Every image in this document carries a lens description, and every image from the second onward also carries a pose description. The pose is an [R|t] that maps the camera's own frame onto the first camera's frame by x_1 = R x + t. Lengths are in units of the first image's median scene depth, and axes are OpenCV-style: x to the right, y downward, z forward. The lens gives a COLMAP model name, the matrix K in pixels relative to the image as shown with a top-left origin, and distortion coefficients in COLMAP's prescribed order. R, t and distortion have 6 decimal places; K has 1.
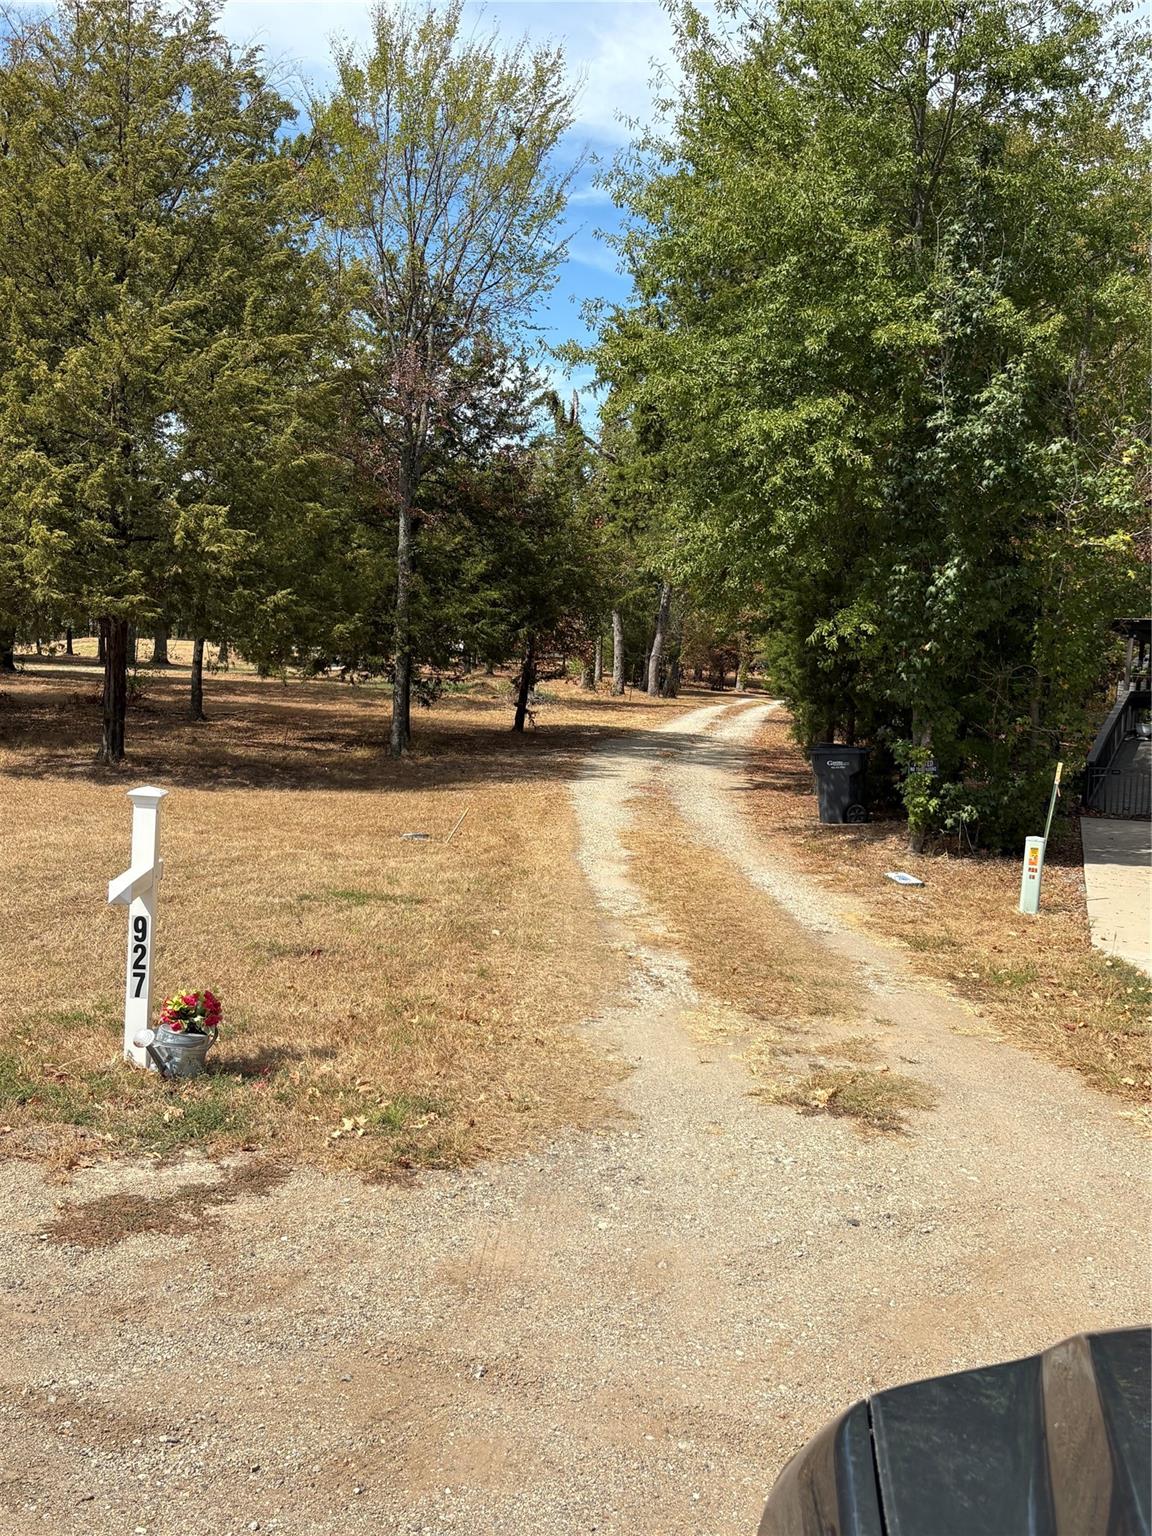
lens RADIAL K [[1508.6, 0, 565.4], [0, 1508.6, 762.8], [0, 0, 1]] dist [0.147605, 0.000000]
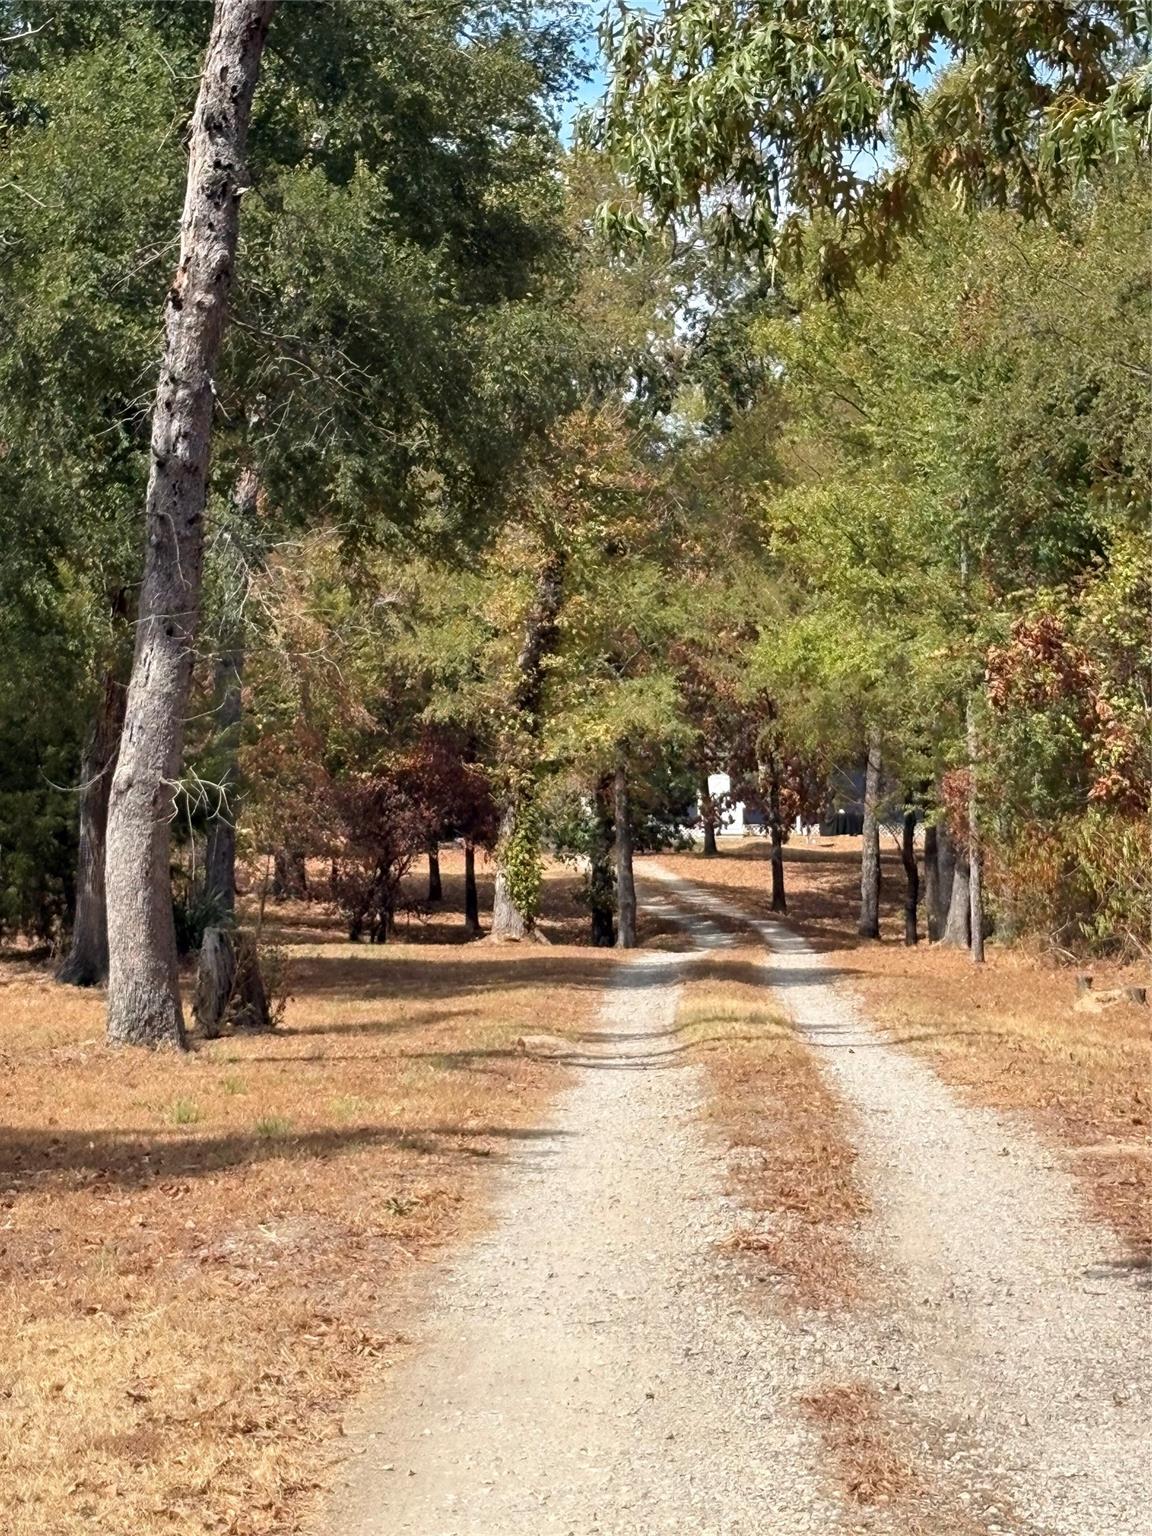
lens RADIAL K [[4358.4, 0, 580.8], [0, 4358.4, 766.6], [0, 0, 1]] dist [0.398614, 0.000000]
pose [[0.984081, -0.060632, 0.167061, 0.017565], [0.074106, 0.994378, -0.075630, -0.021439], [-0.161536, 0.086806, 0.983042, 0.334536]]
